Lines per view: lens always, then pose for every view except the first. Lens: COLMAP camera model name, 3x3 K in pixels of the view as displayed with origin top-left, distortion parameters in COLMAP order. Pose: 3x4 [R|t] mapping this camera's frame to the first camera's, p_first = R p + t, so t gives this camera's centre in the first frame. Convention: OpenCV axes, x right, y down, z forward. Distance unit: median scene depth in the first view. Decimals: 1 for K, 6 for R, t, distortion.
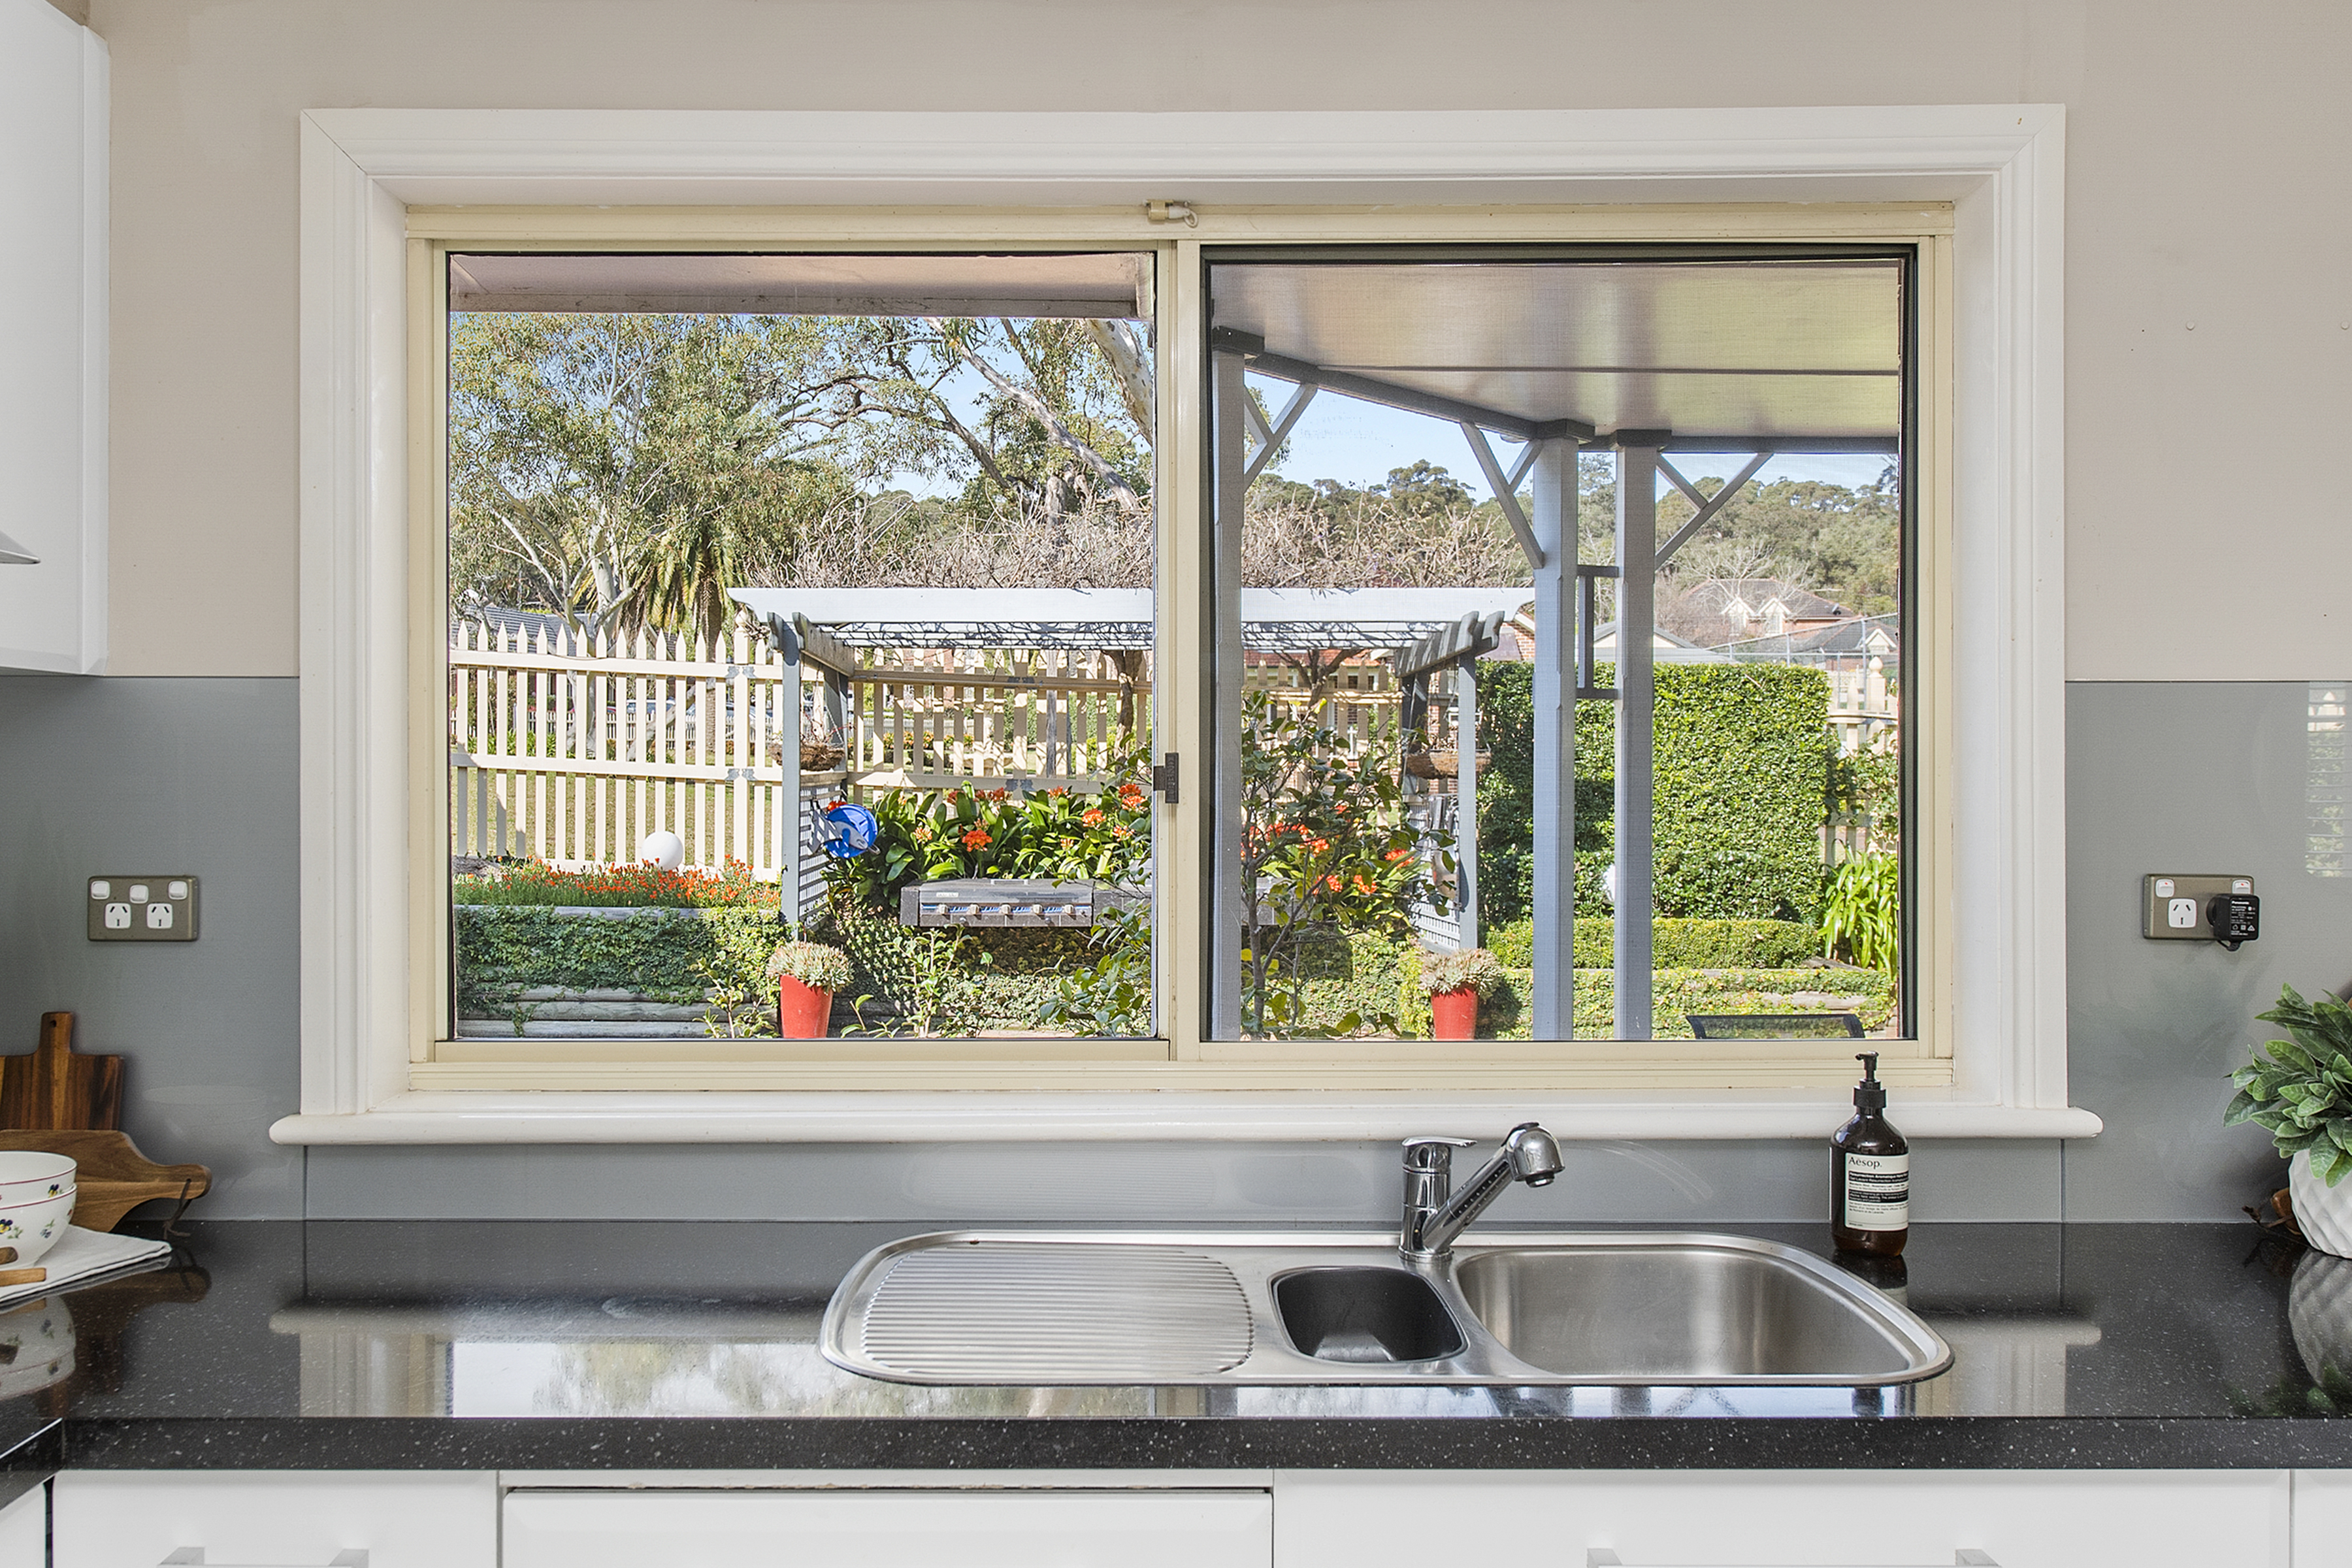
lens RADIAL K [[1867.4, 0, 1110.0], [0, 1867.4, 786.8], [0, 0, 1]] dist [-0.005642, -0.004427]
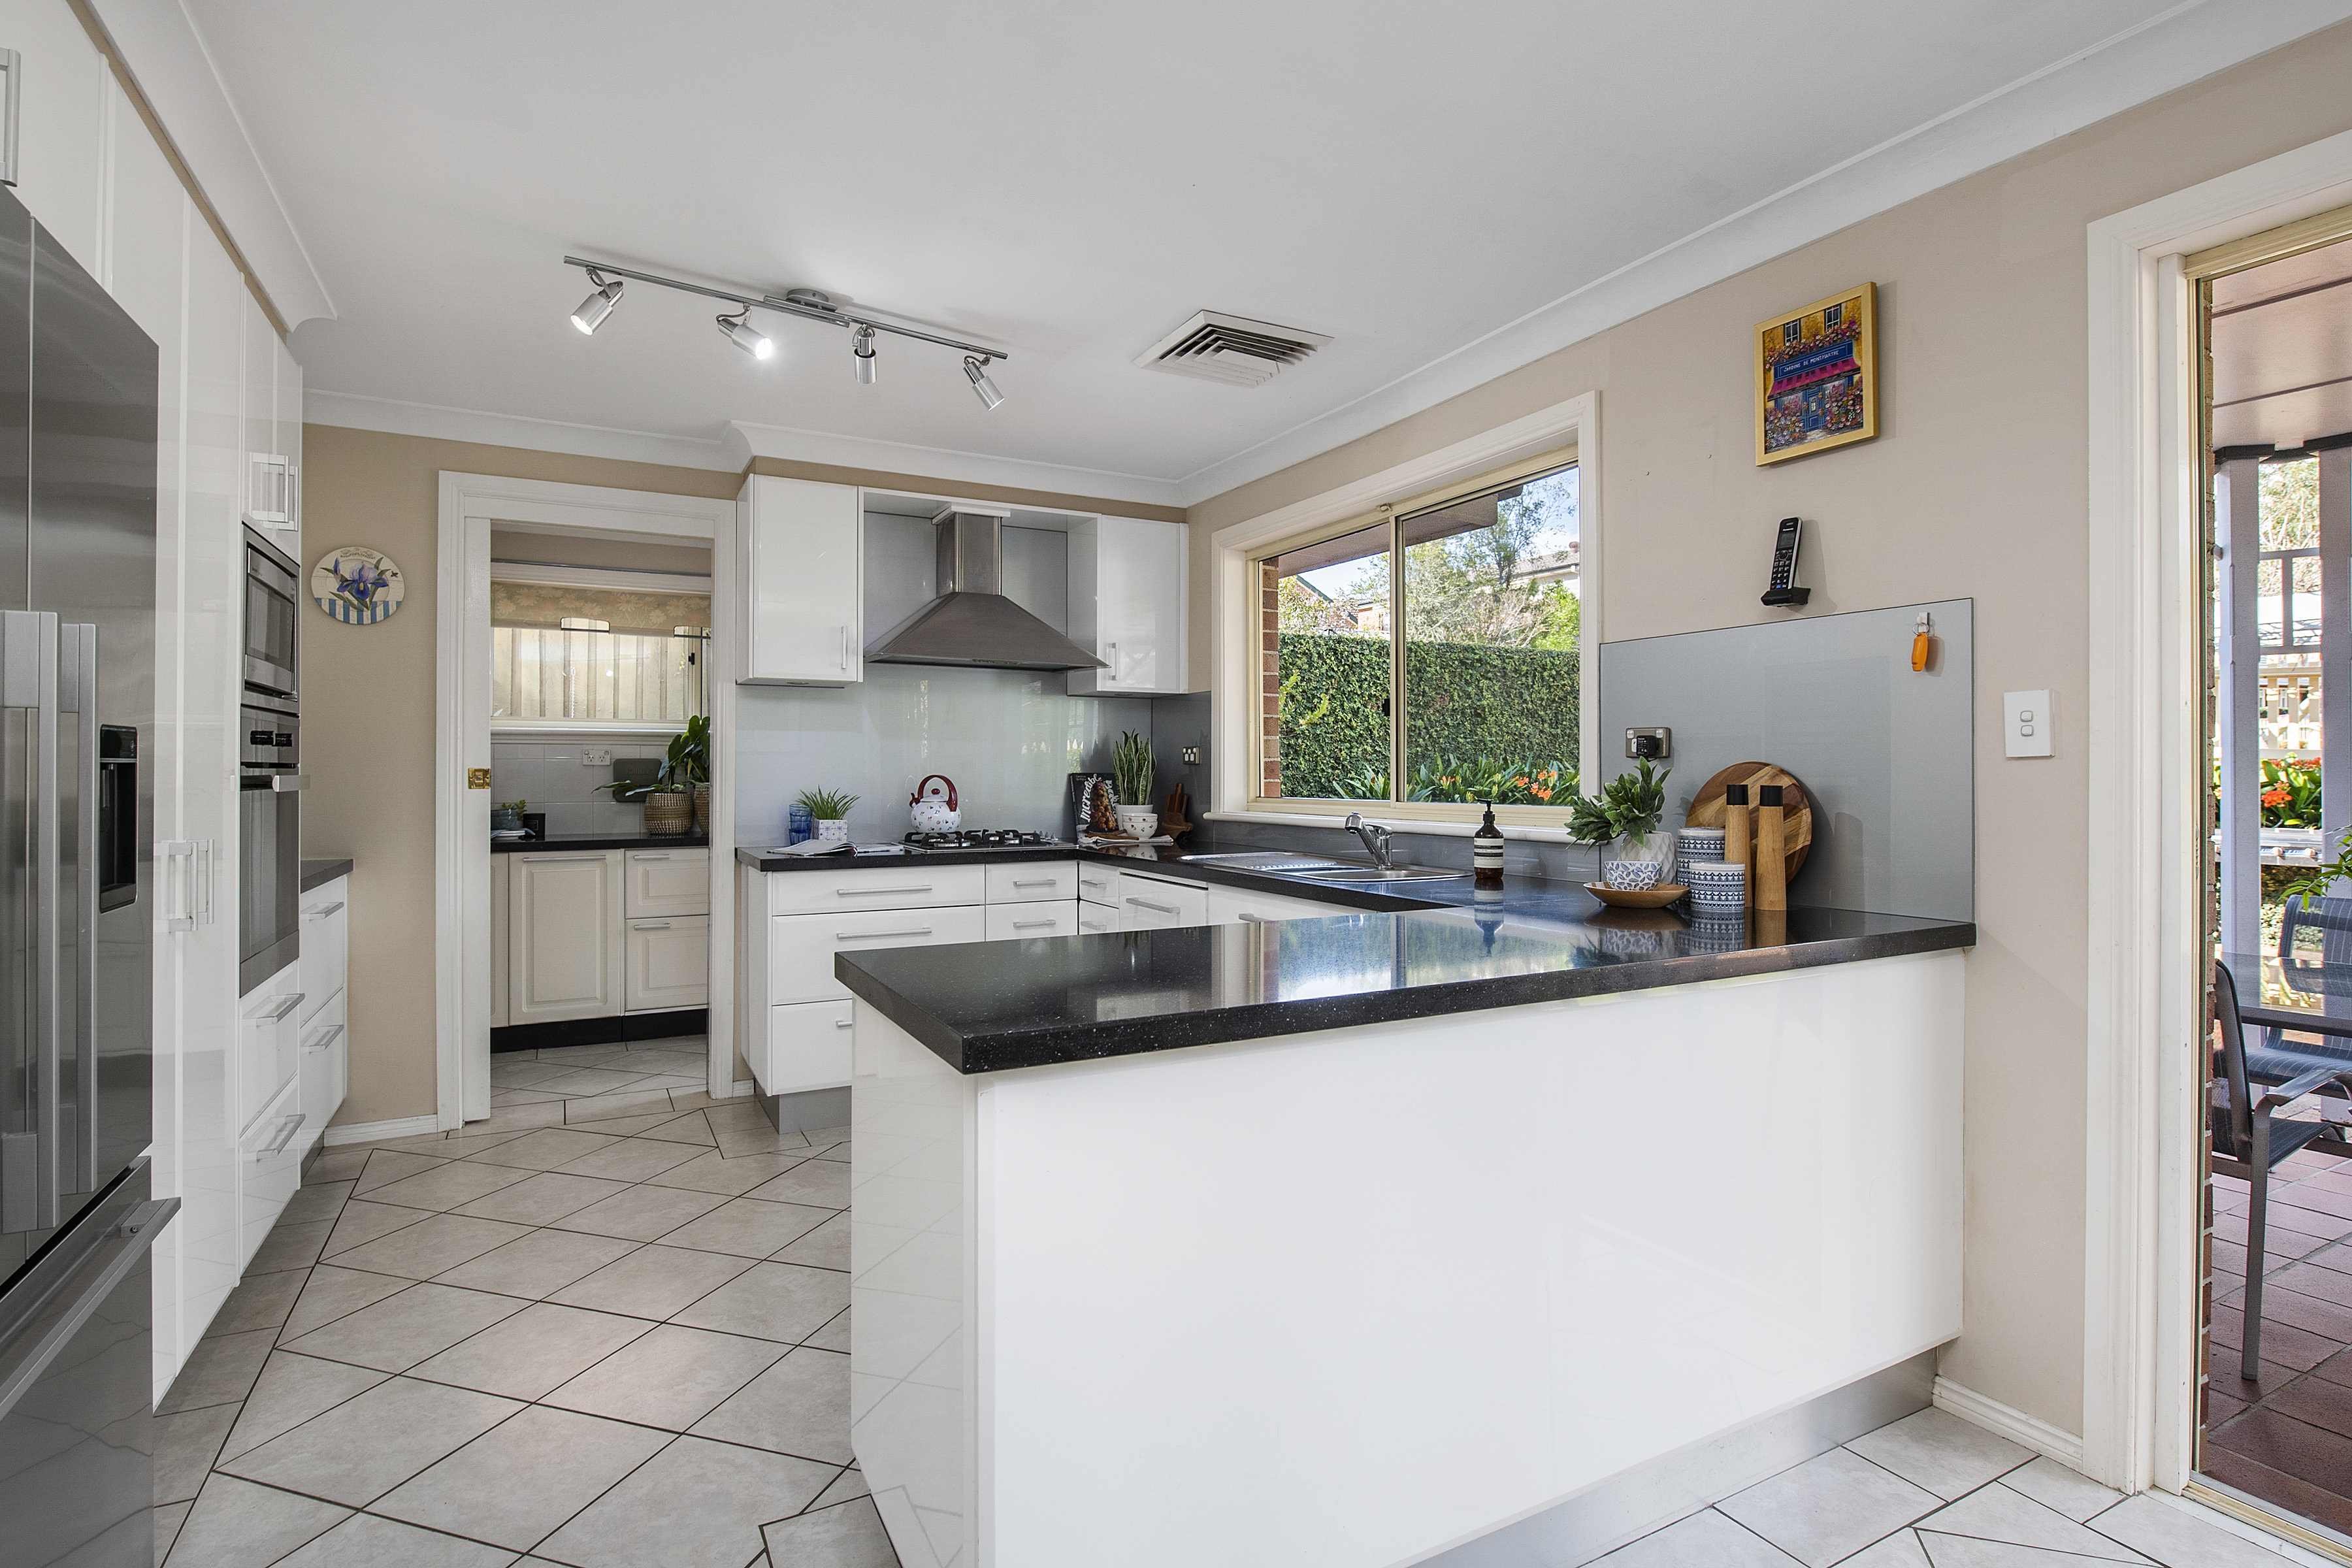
lens RADIAL K [[1154.4, 0, 1176.0], [0, 1154.4, 784.0], [0, 0, 1]] dist [-0.022614, -0.000179]
pose [[0.464280, 0.008642, -0.885646, 0.582228], [-0.005879, 0.999960, 0.006675, 0.041118], [0.885669, 0.002108, 0.464313, -0.038792]]
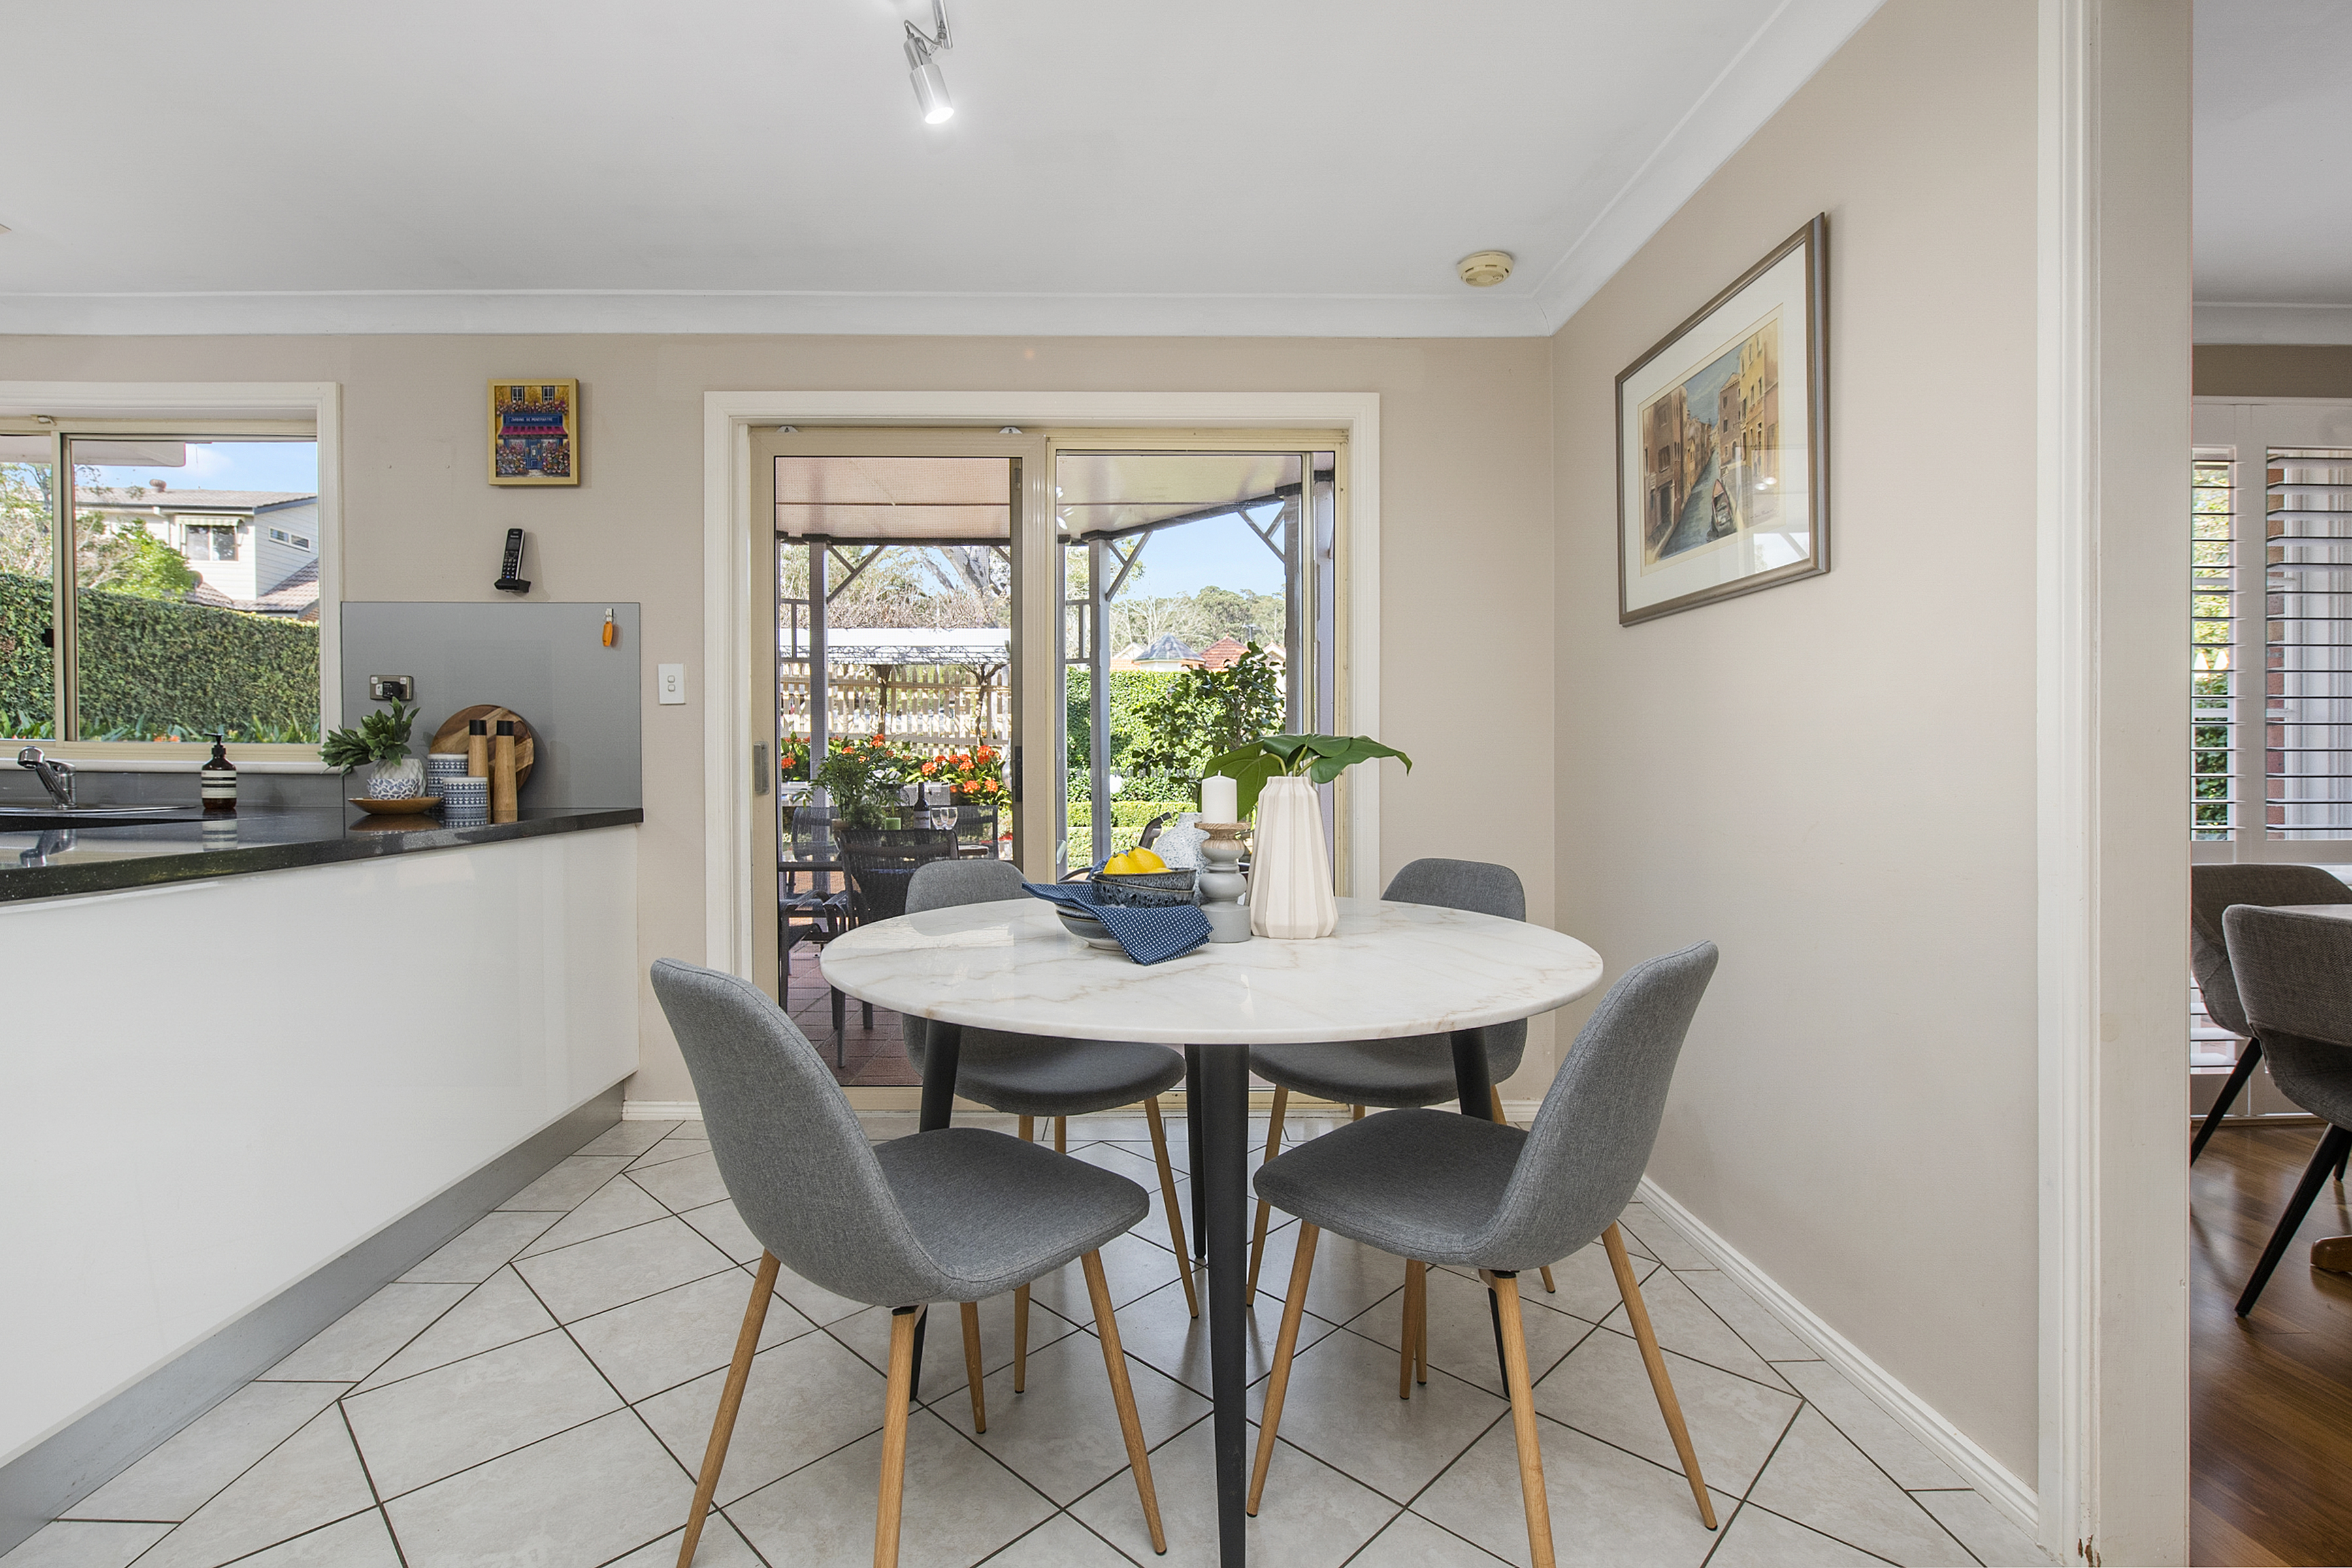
lens RADIAL K [[1064.0, 0, 1118.5], [0, 1064.0, 770.4], [0, 0, 1]] dist [0.000885, 0.000667]
pose [[0.999867, 0.007247, -0.014596, 0.631312], [-0.007169, 0.999960, 0.005375, 0.064164], [0.014634, -0.005269, 0.999879, -0.190406]]
